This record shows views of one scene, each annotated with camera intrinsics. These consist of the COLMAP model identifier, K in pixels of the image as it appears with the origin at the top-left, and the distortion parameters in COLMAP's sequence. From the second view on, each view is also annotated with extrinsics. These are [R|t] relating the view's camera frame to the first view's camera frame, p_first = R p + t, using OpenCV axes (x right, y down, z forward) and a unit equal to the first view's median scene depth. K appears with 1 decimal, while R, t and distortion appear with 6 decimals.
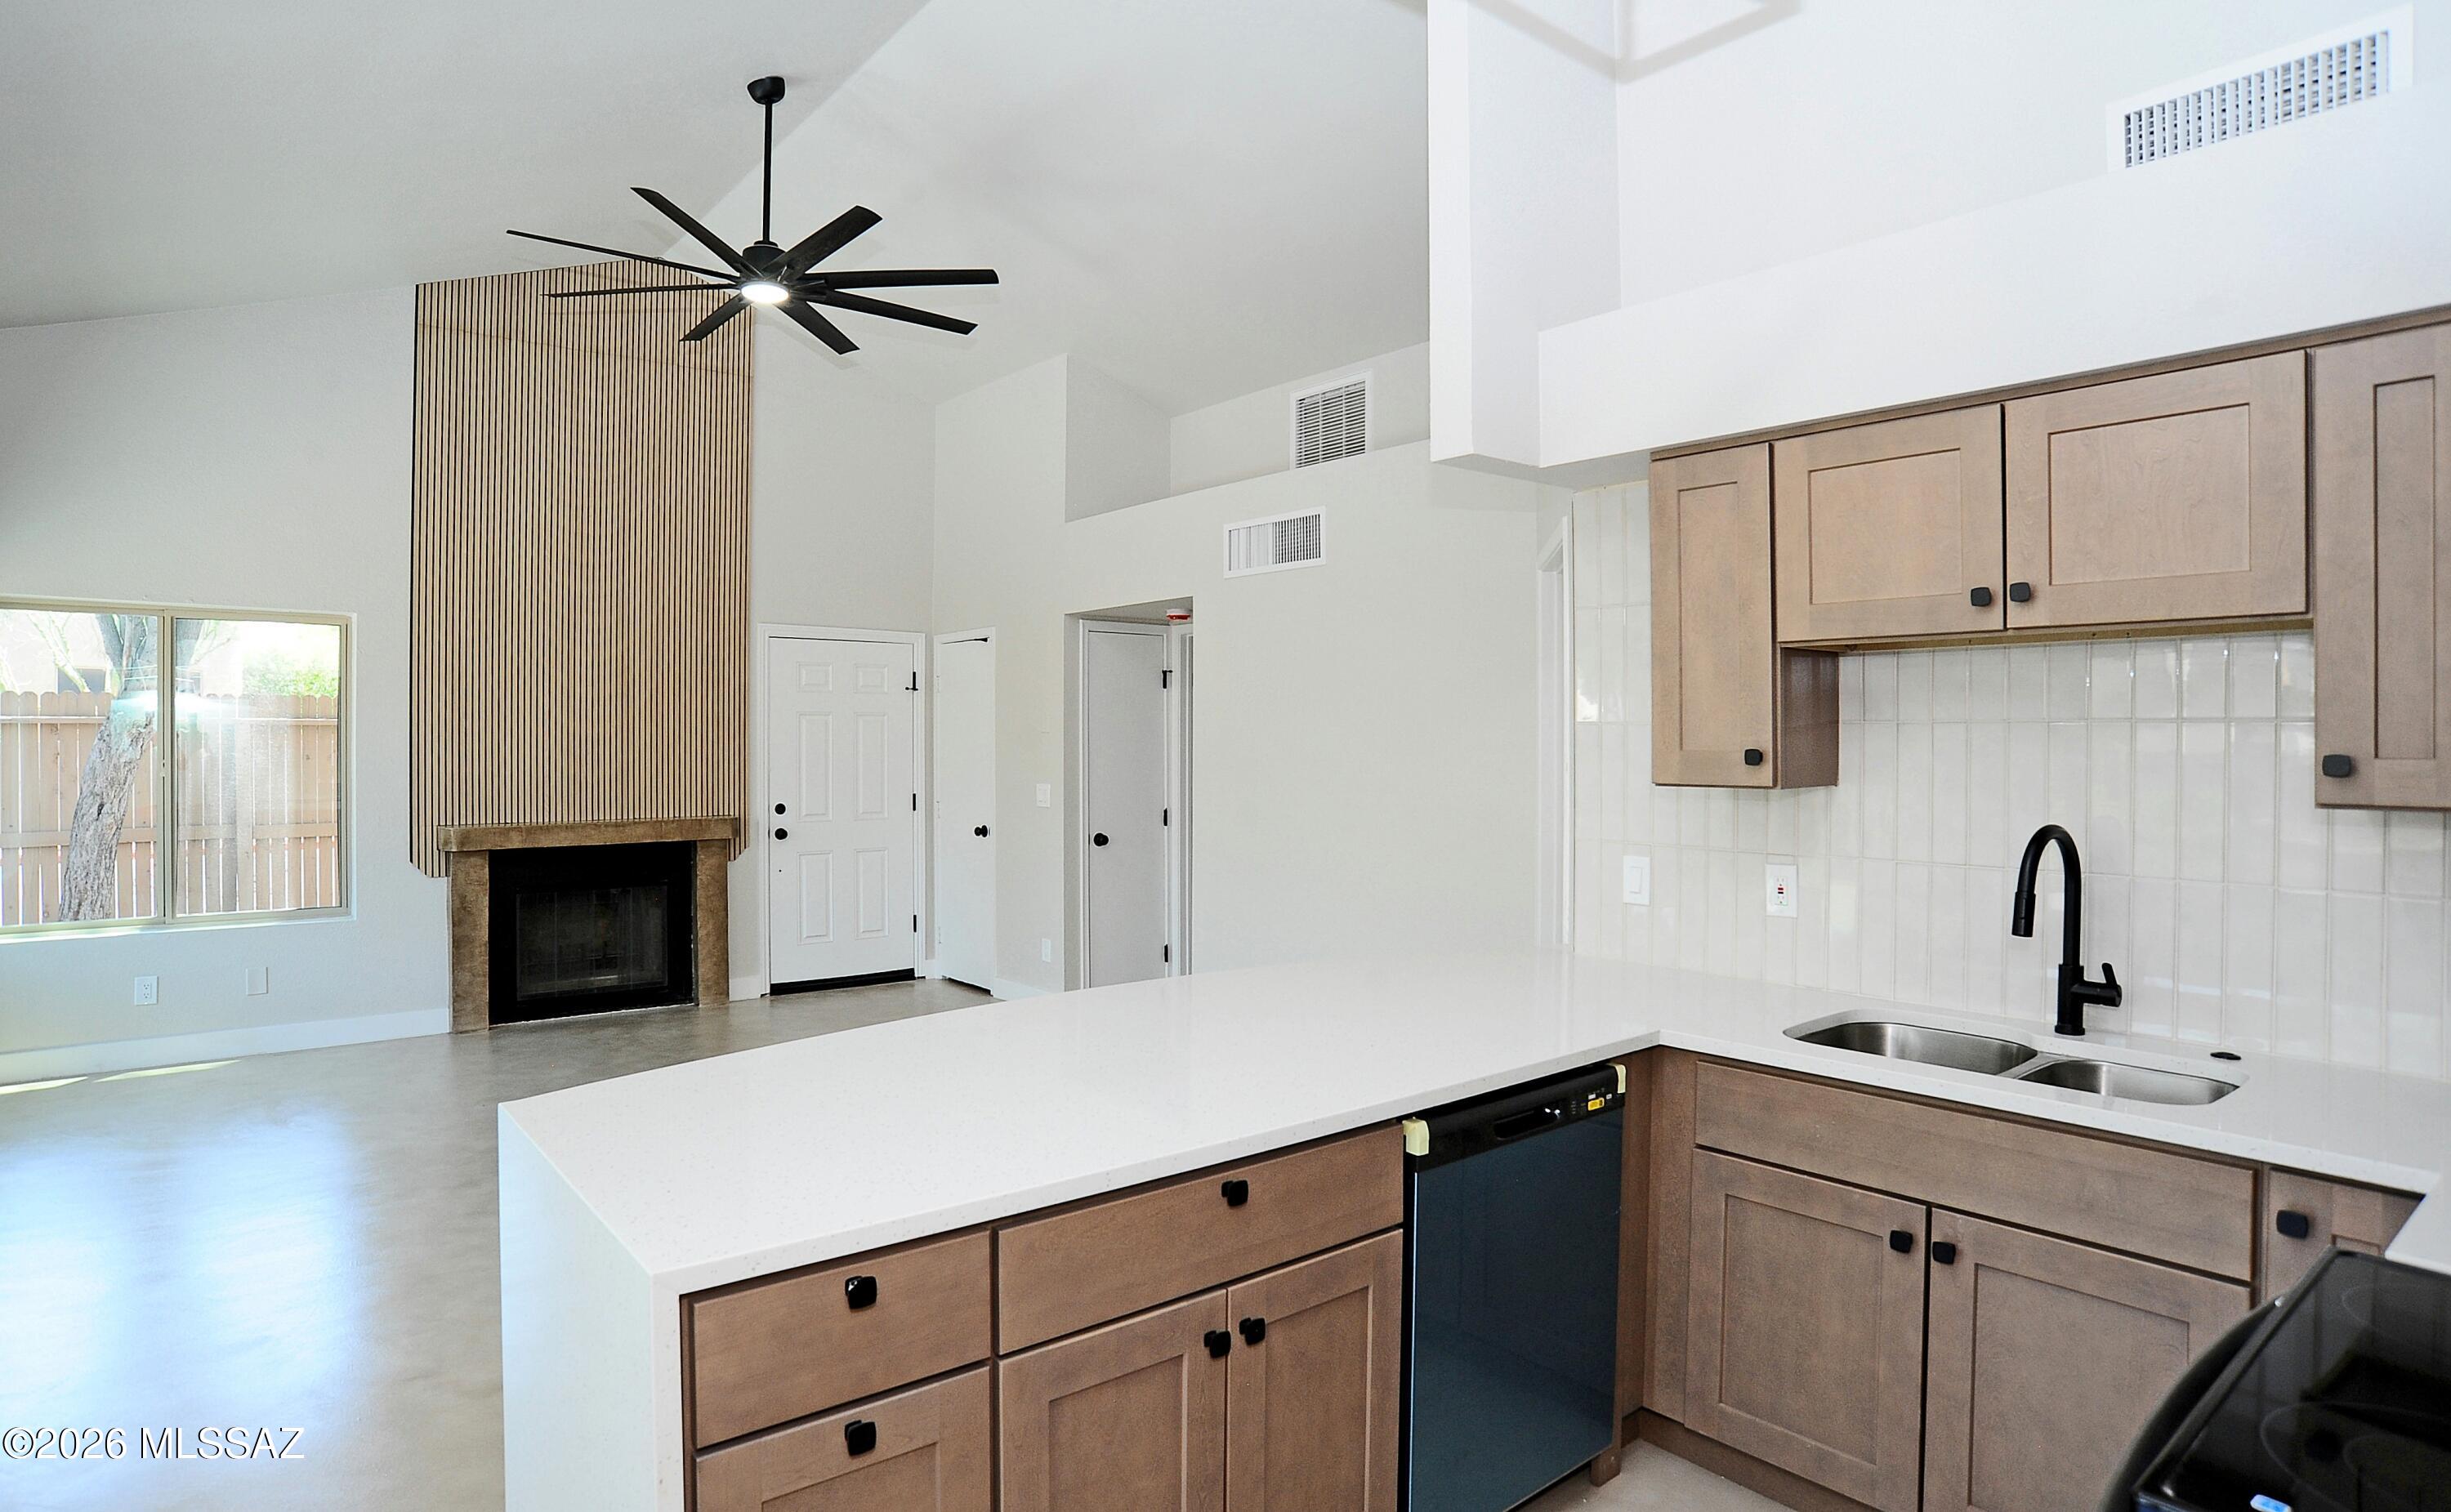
lens RADIAL K [[1318.3, 0, 1202.8], [0, 1318.3, 738.0], [0, 0, 1]] dist [-0.089435, 0.038448]
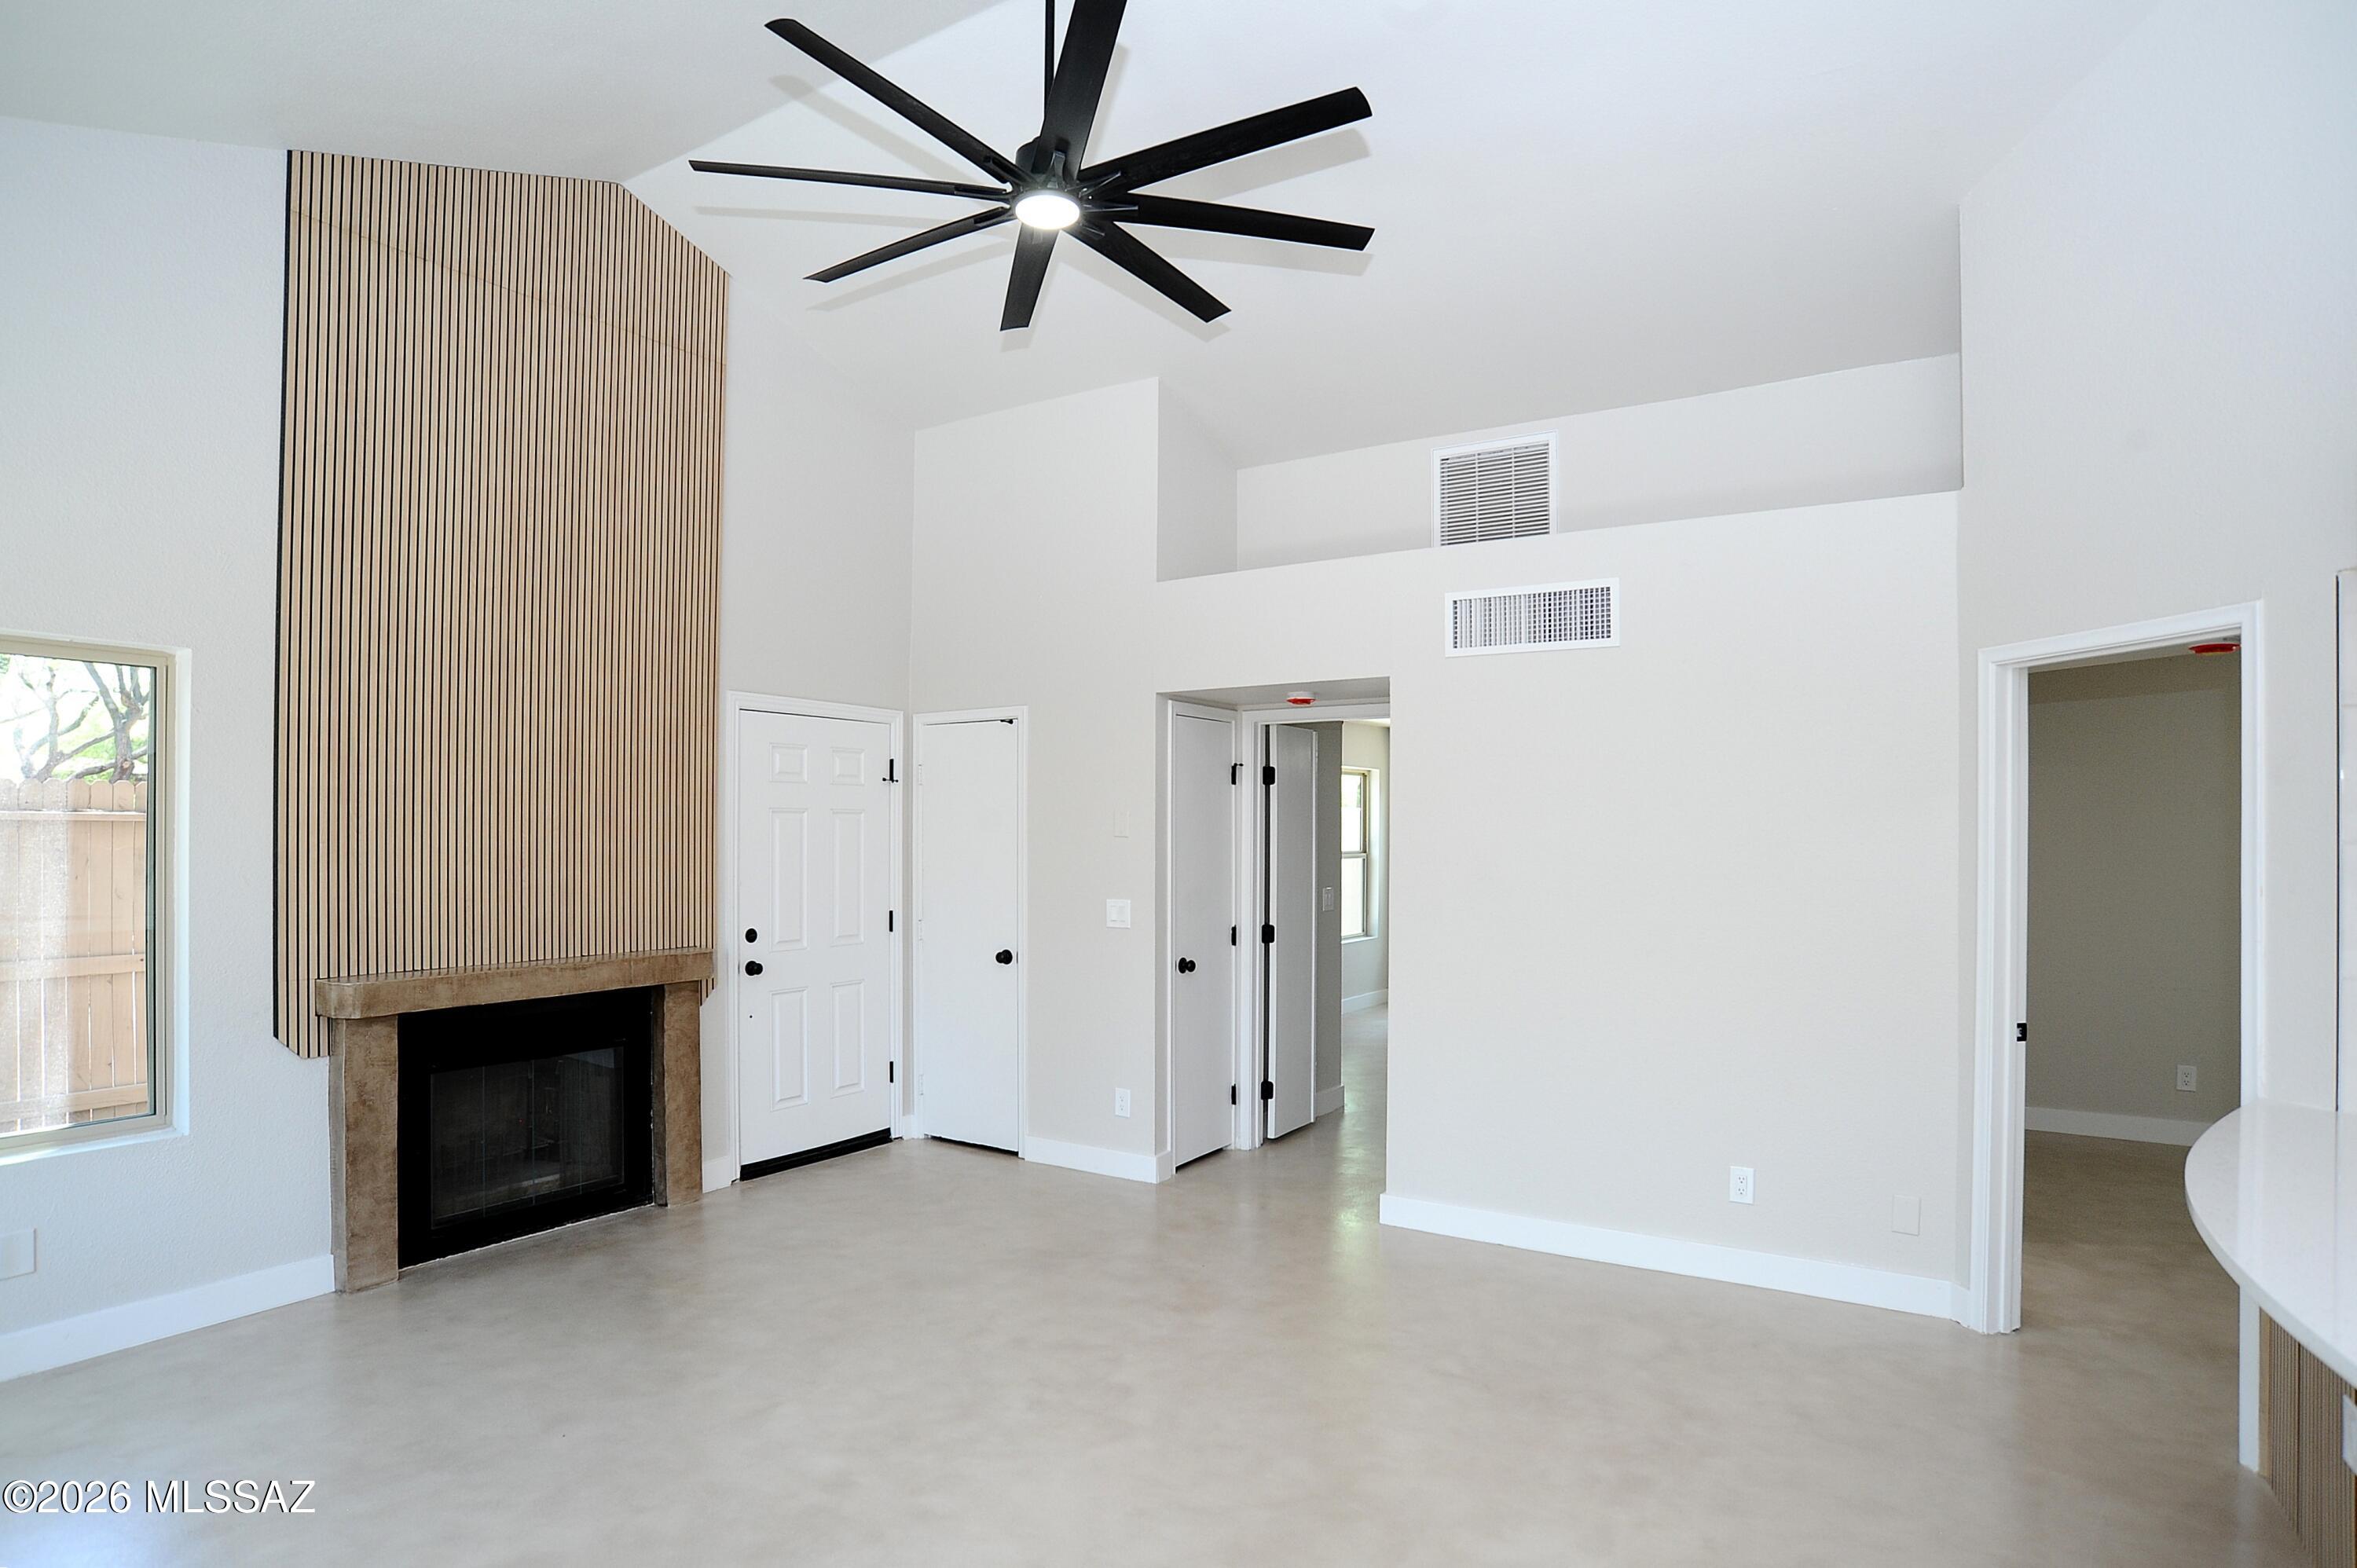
lens RADIAL K [[1269.9, 0, 1173.5], [0, 1269.9, 825.4], [0, 0, 1]] dist [-0.089892, 0.045893]
pose [[0.950622, 0.004808, 0.310315, -0.374461], [-0.003647, 0.999984, -0.004321, -0.008852], [-0.310330, 0.002976, 0.950624, 0.267418]]
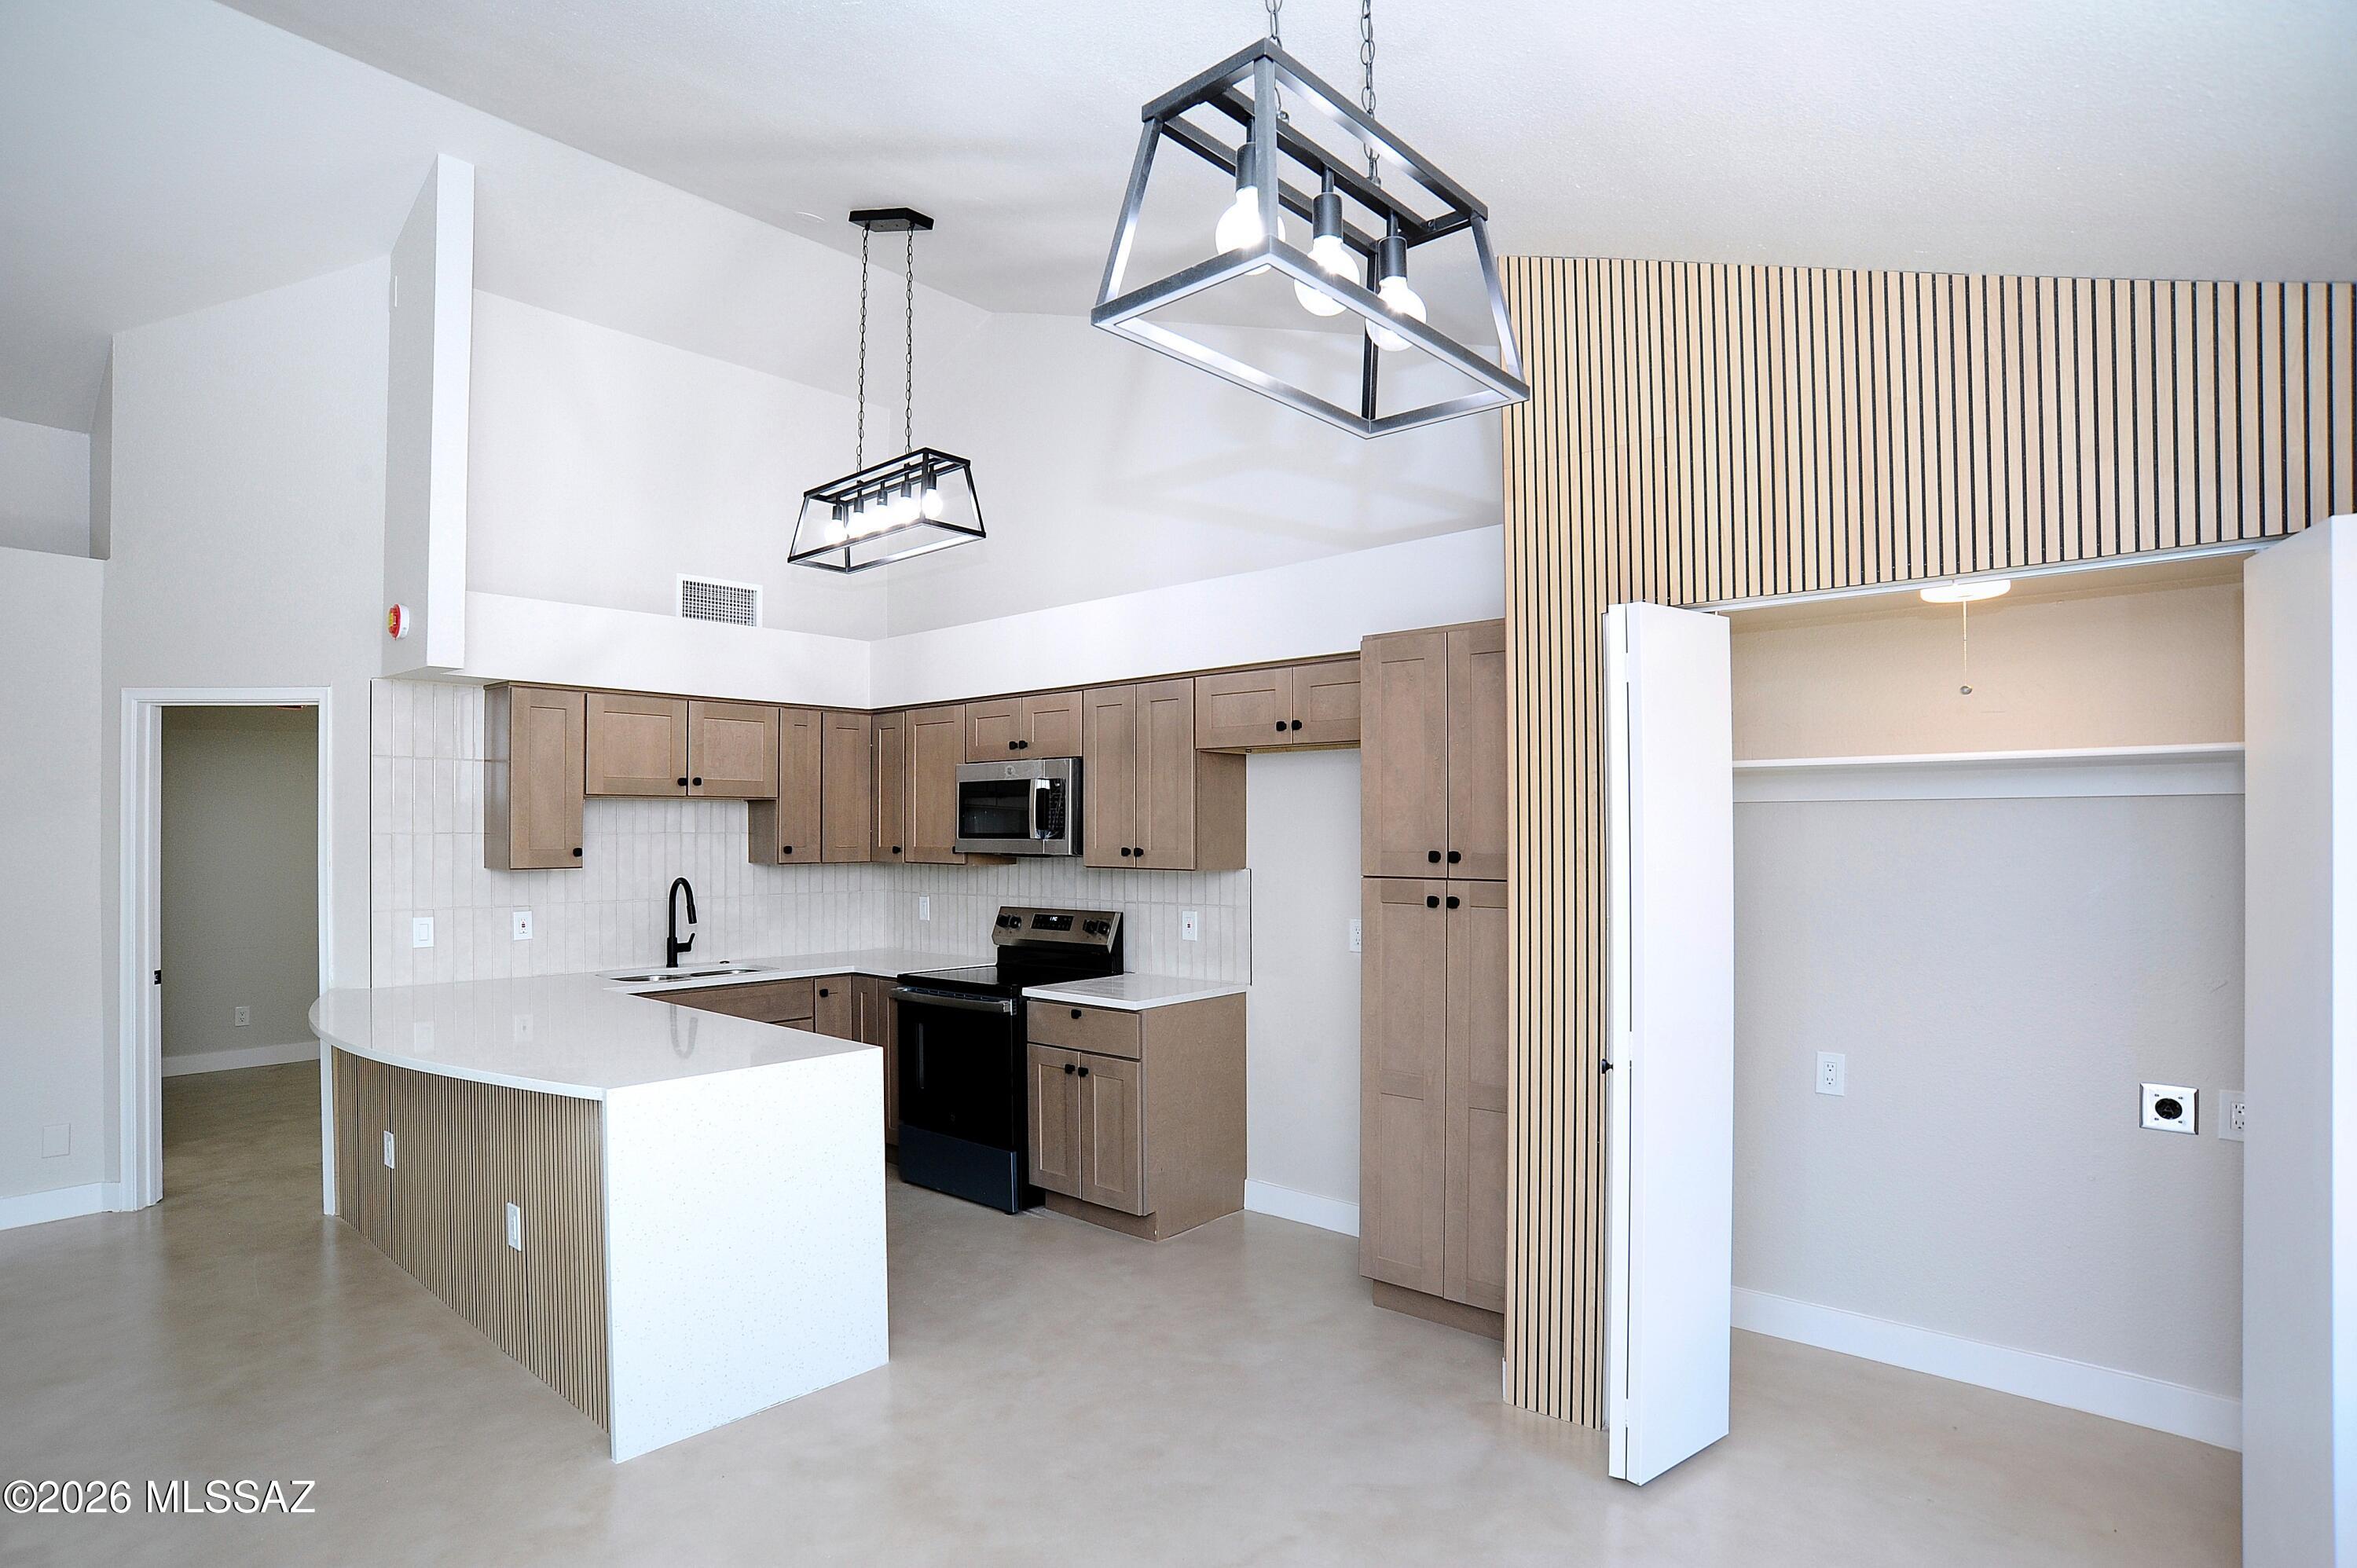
lens RADIAL K [[1229.9, 0, 1159.4], [0, 1229.9, 820.2], [0, 0, 1]] dist [-0.098686, 0.040950]
pose [[-0.162486, 0.005010, 0.986698, -0.653903], [0.001938, 0.999987, -0.004758, -0.010045], [-0.986709, 0.001139, -0.162494, 0.185634]]
